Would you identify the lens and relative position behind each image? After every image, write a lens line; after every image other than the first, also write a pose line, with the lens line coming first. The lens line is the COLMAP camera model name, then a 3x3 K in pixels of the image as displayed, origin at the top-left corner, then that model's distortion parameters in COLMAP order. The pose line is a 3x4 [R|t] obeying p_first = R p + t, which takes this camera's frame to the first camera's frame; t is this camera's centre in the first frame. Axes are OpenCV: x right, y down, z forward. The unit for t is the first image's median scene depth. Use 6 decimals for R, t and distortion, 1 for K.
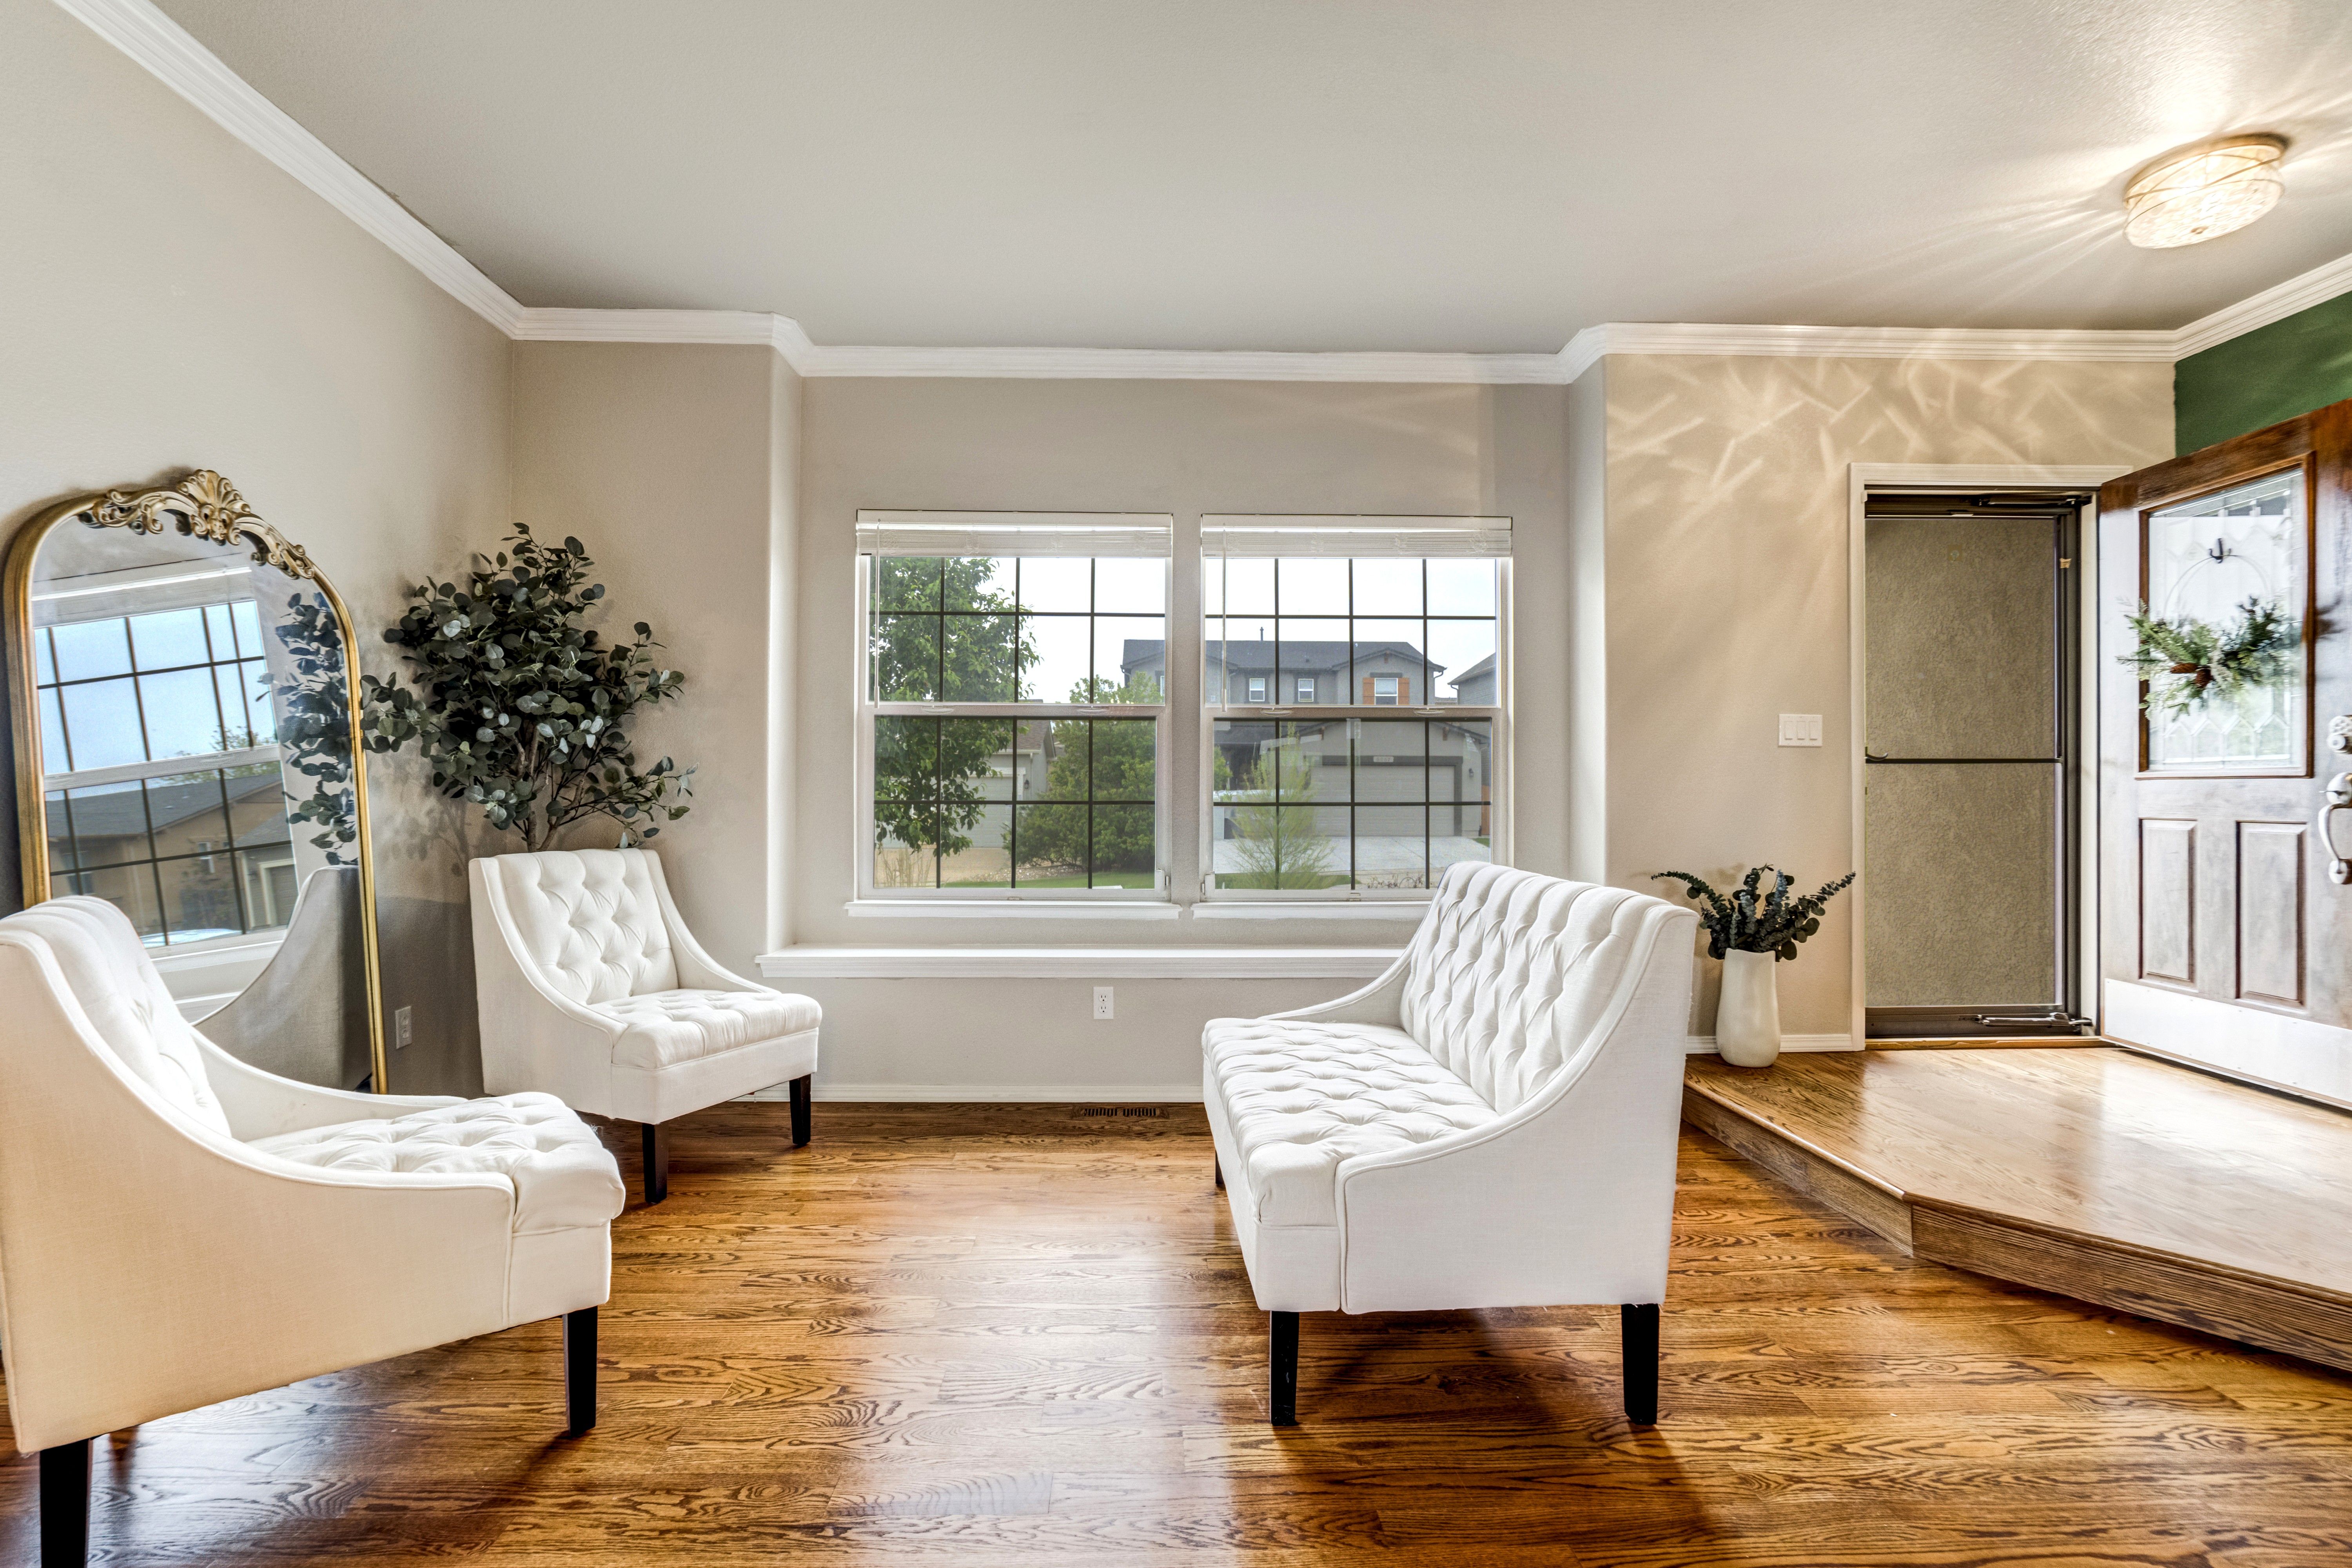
lens RADIAL K [[1025.6, 0, 1143.1], [0, 1025.6, 780.8], [0, 0, 1]] dist [-0.026902, 0.006707]
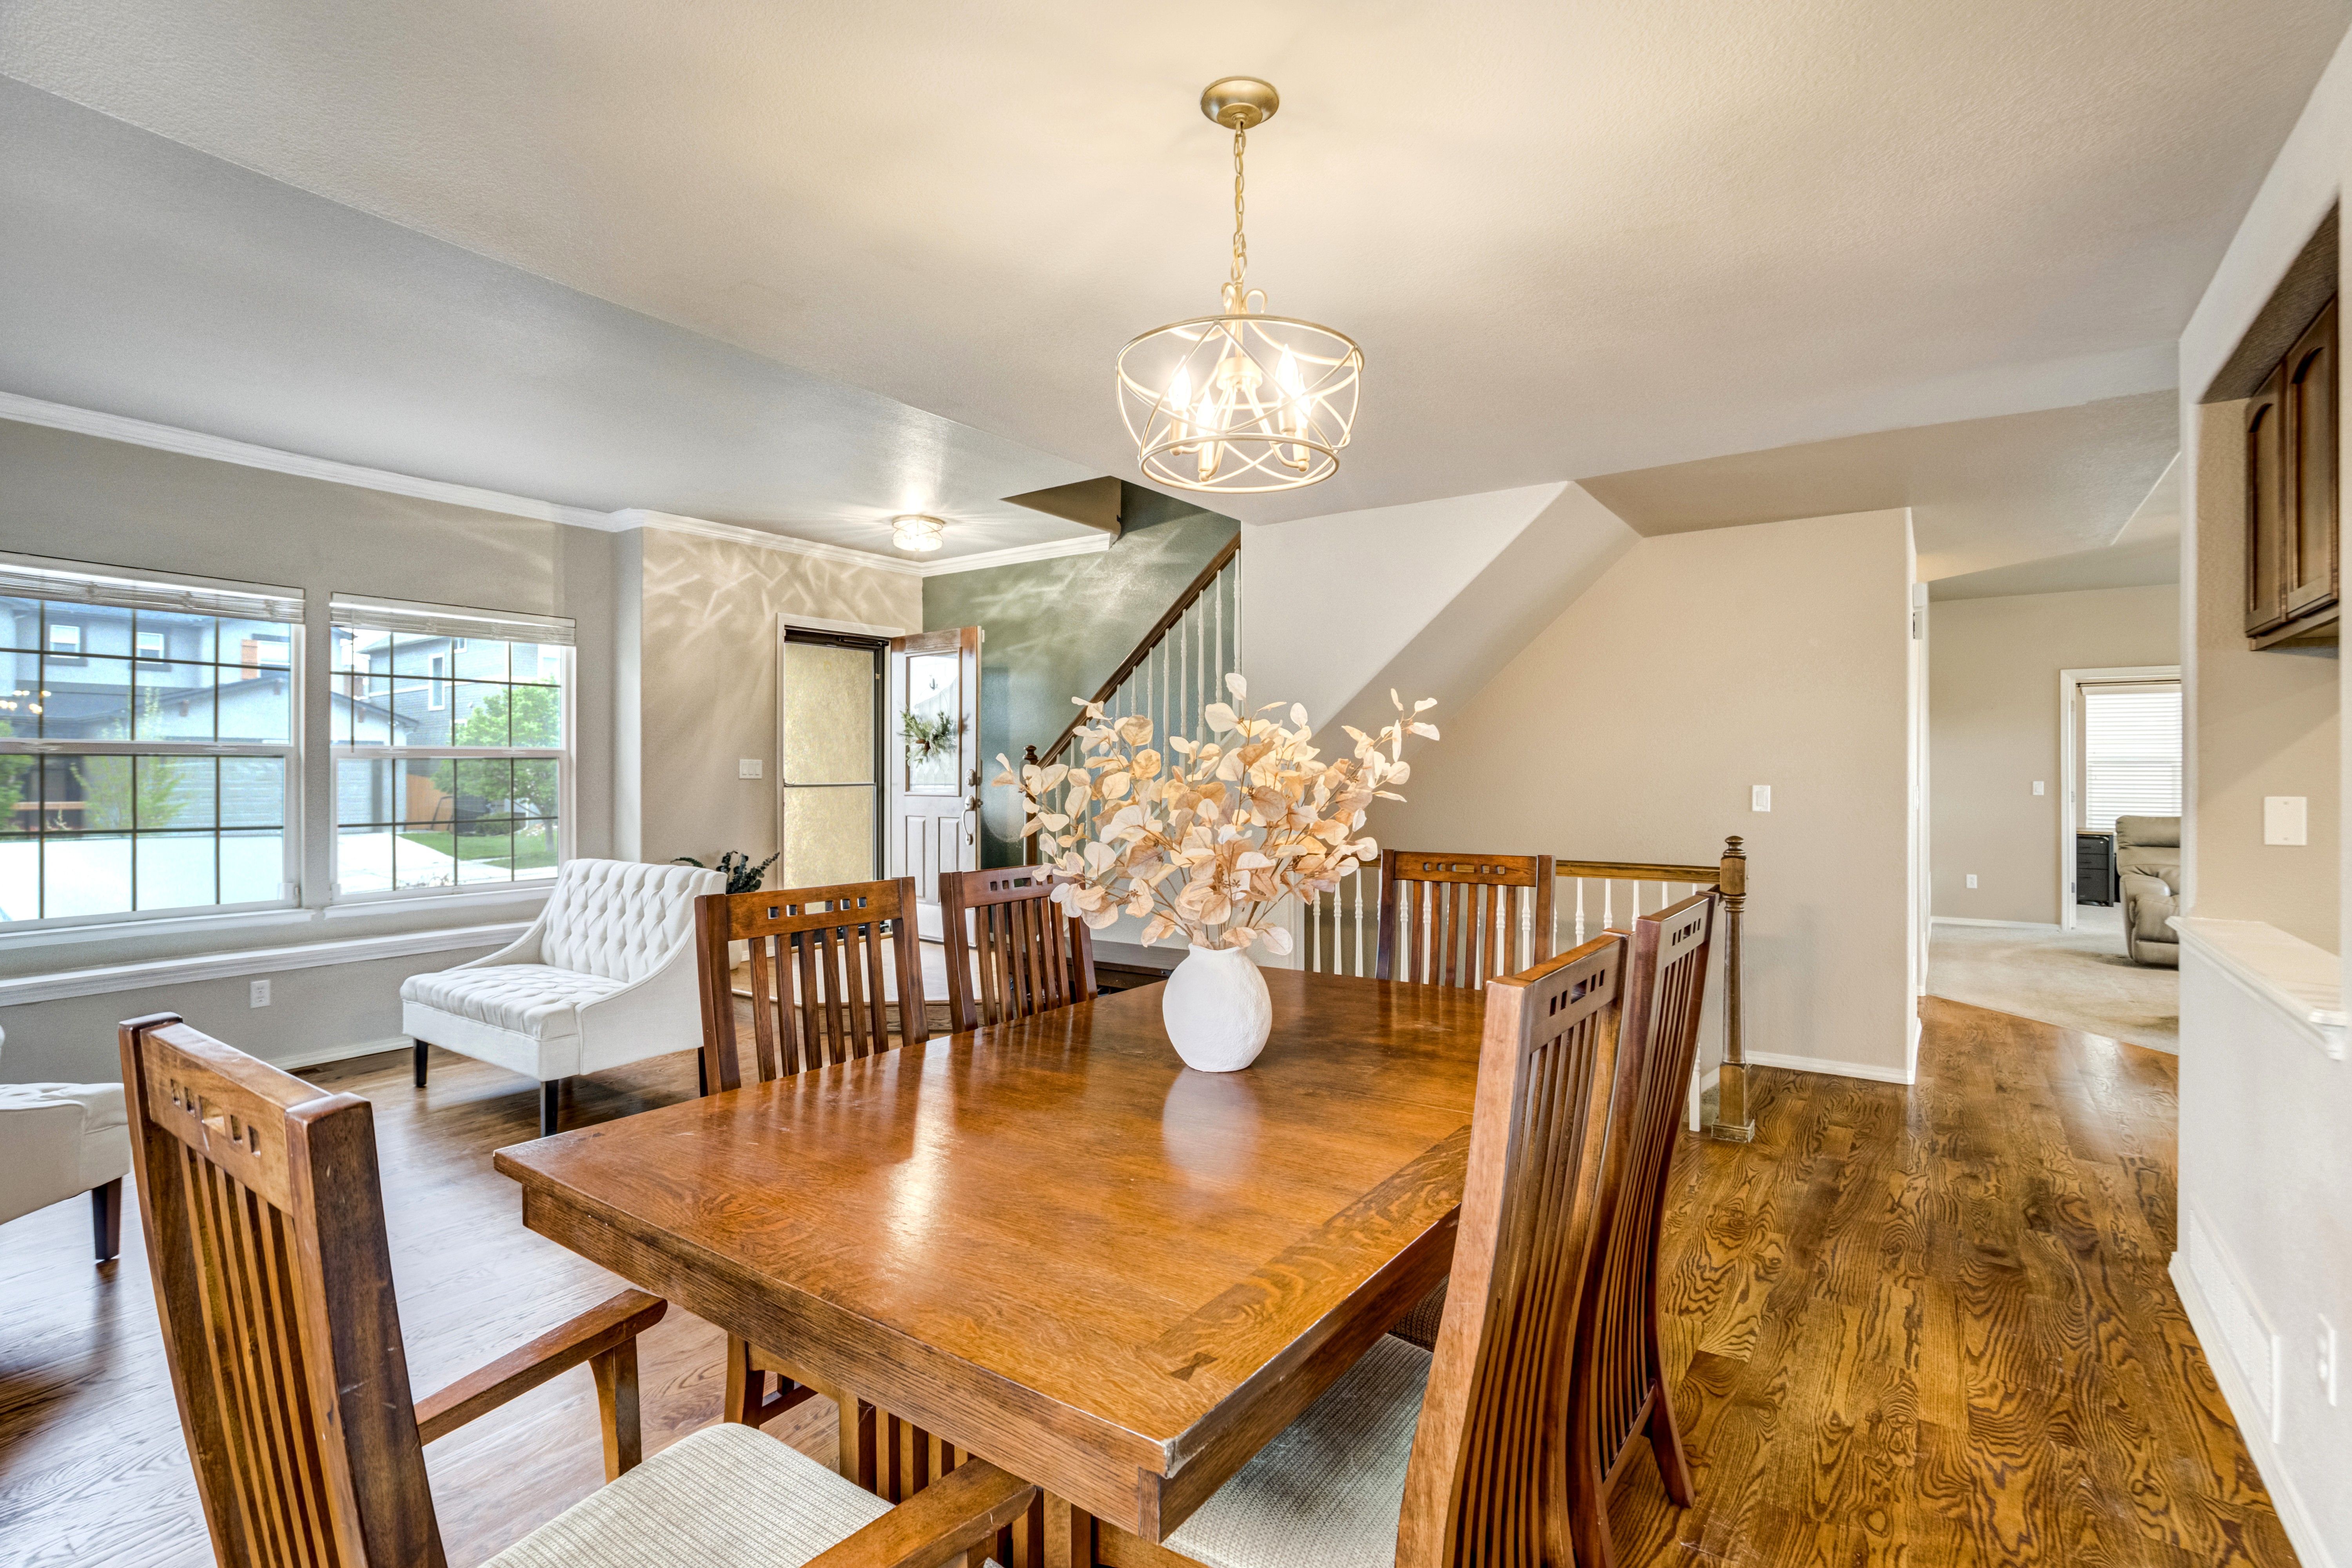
lens RADIAL K [[1132.2, 0, 1109.8], [0, 1132.2, 774.8], [0, 0, 1]] dist [-0.030601, 0.000284]
pose [[0.617153, -0.007480, 0.786808, -0.461982], [-0.002614, 0.999930, 0.011557, -0.063636], [-0.786839, -0.009190, 0.617090, -0.628362]]
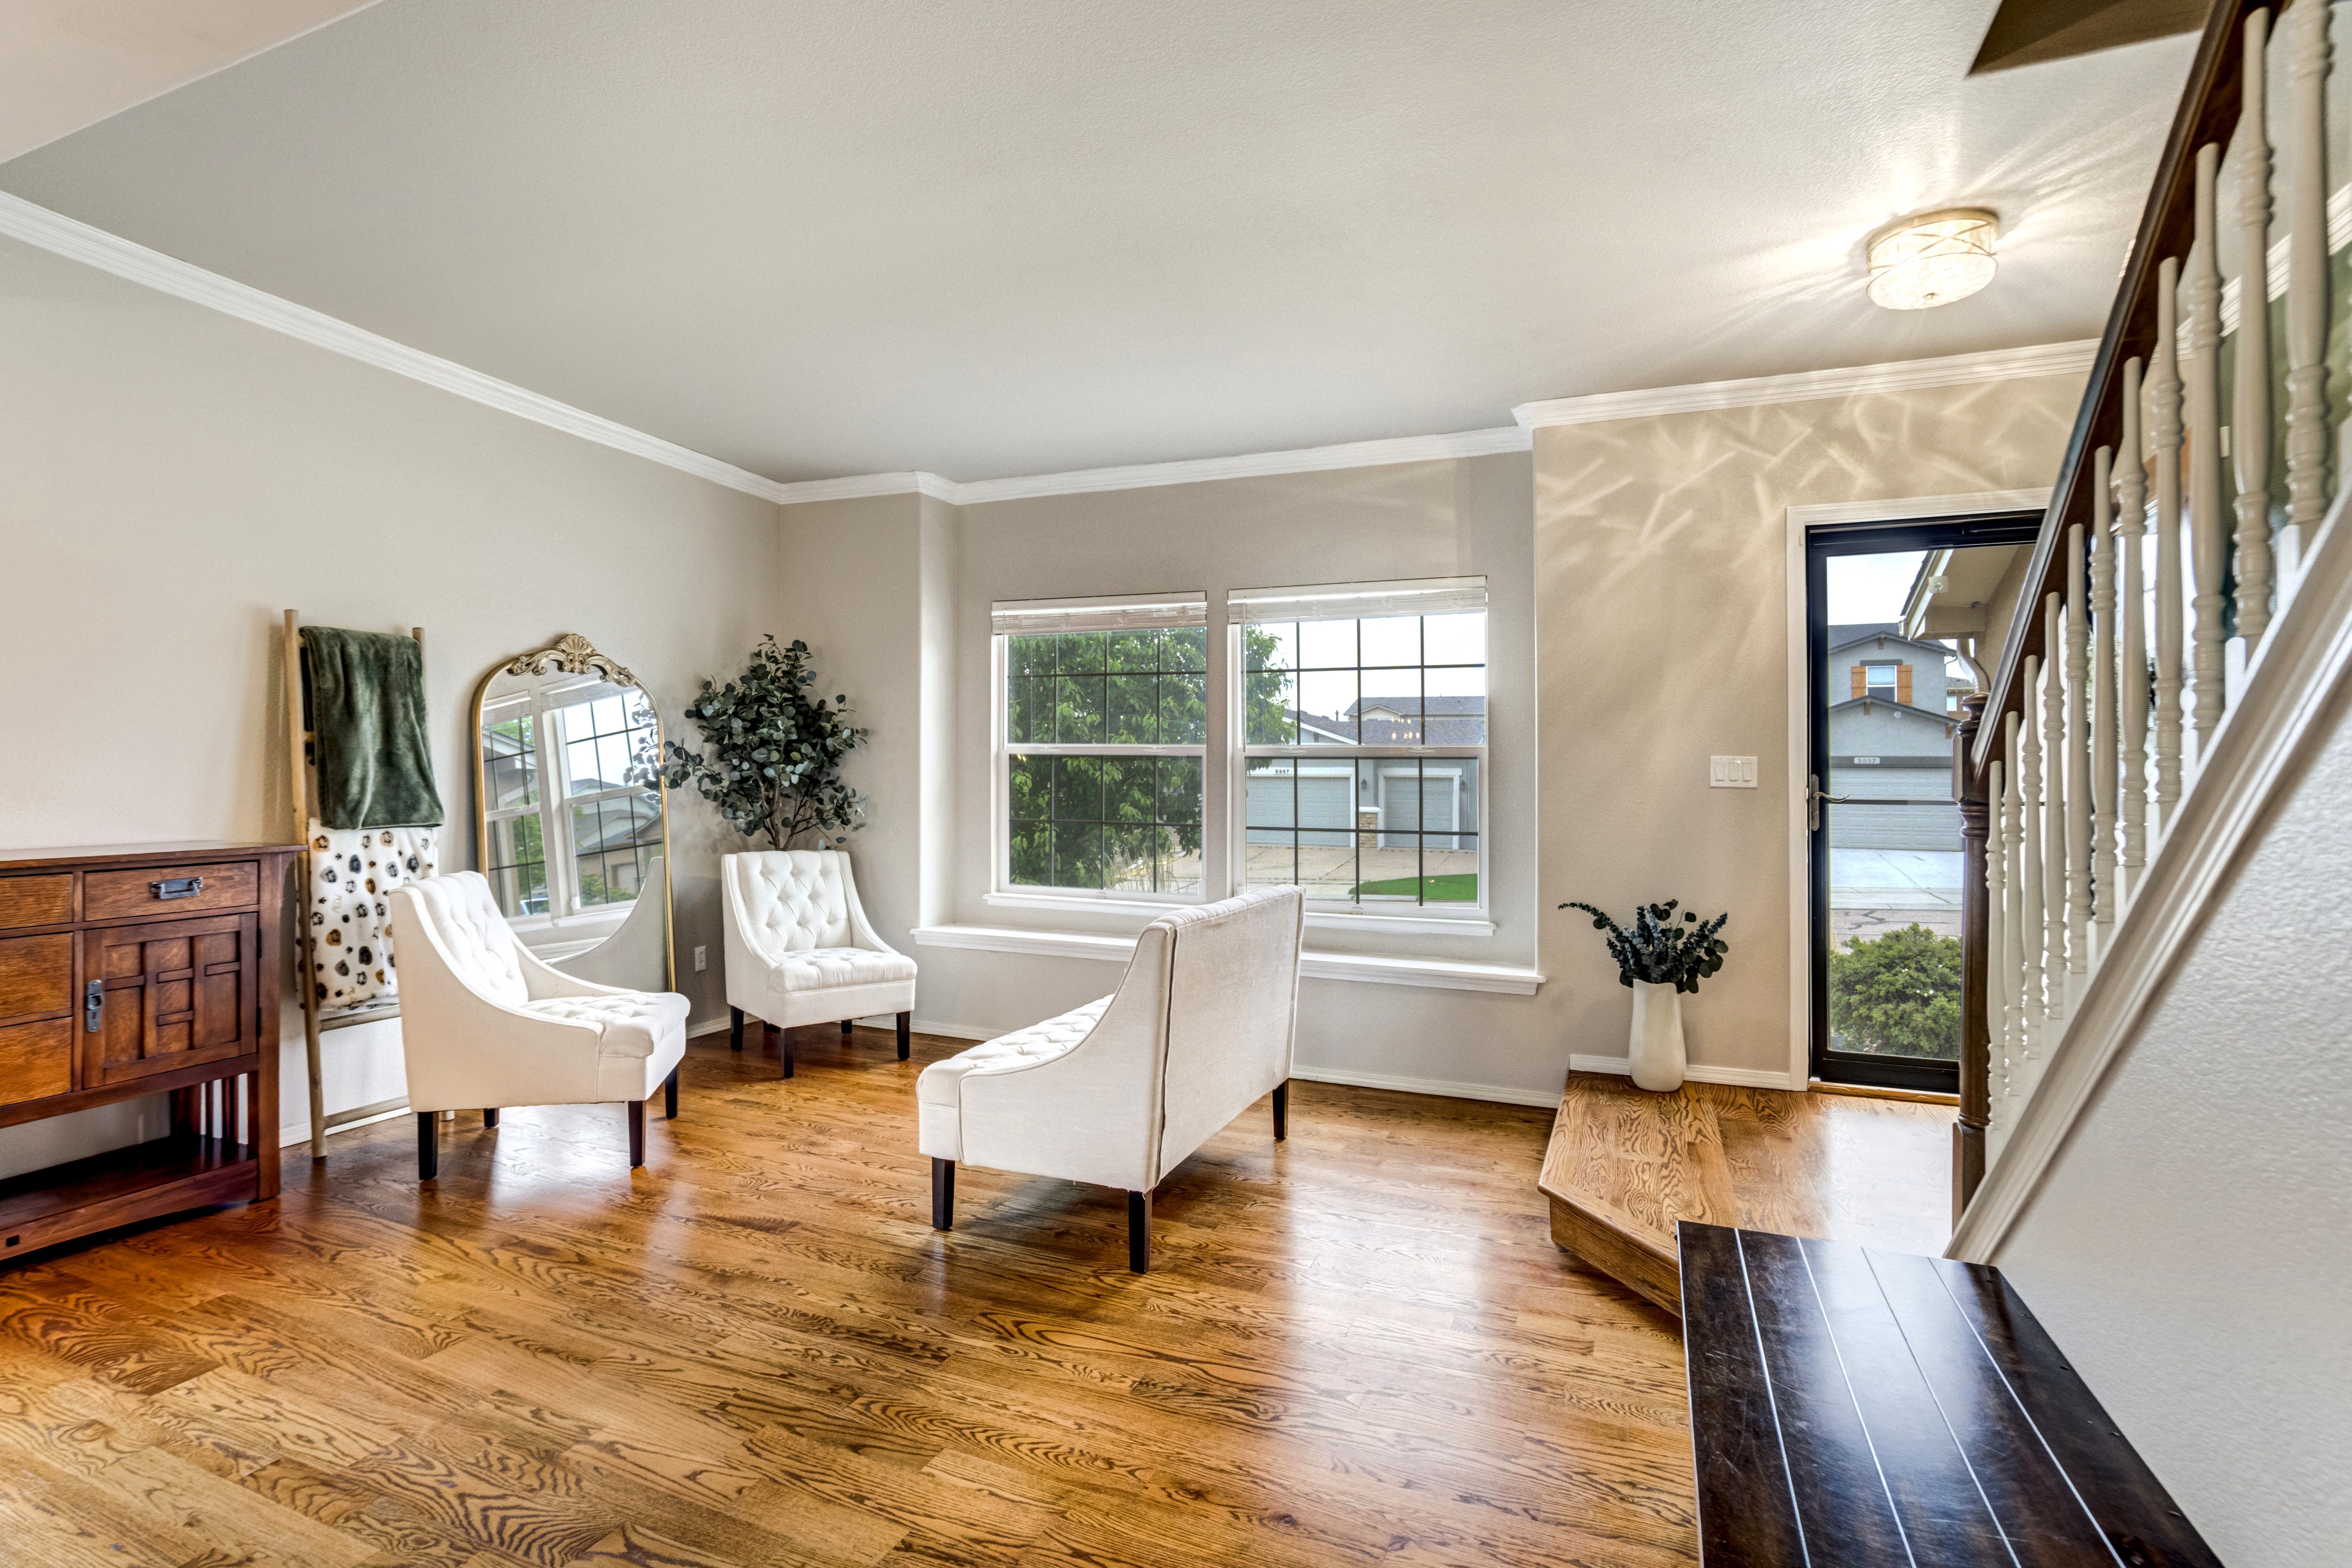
lens RADIAL K [[1075.0, 0, 1211.5], [0, 1075.0, 770.6], [0, 0, 1]] dist [-0.028492, 0.000556]
pose [[0.919423, 0.003872, -0.393250, 0.594837], [-0.004011, 0.999992, 0.000468, -0.049967], [0.393249, 0.001147, 0.919431, -0.201204]]
